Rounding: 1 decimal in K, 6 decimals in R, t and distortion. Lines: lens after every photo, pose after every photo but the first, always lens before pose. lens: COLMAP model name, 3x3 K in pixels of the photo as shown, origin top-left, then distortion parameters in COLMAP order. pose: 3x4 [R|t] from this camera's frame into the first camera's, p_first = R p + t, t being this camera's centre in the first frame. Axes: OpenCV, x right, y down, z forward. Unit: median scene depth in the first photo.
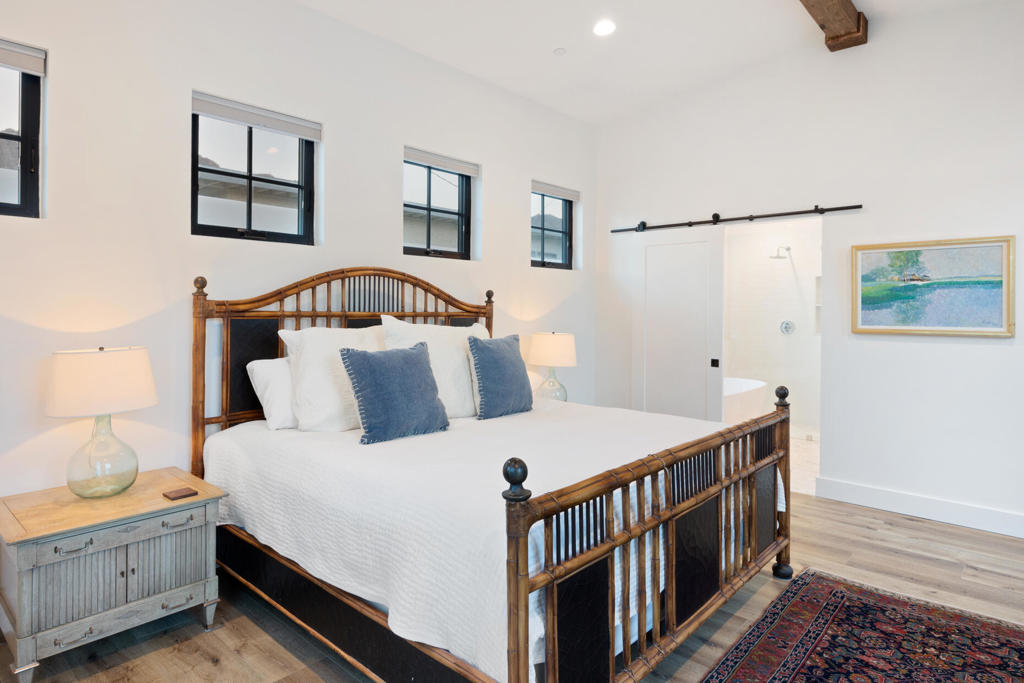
lens RADIAL K [[584.5, 0, 521.5], [0, 584.5, 306.1], [0, 0, 1]] dist [-0.000839, -0.001620]
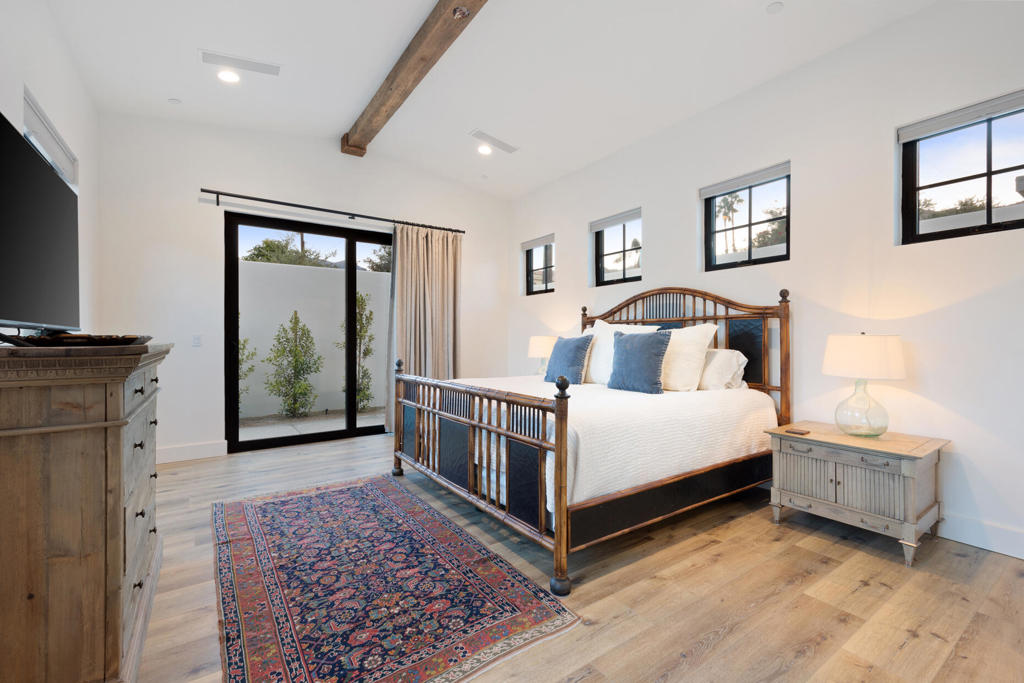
lens RADIAL K [[439.1, 0, 508.9], [0, 439.1, 337.0], [0, 0, 1]] dist [0.002667, 0.000643]
pose [[-0.240963, -0.013031, -0.970447, 1.362568], [0.008571, 0.999842, -0.015554, 0.106609], [0.970497, -0.012066, -0.240813, 1.329407]]
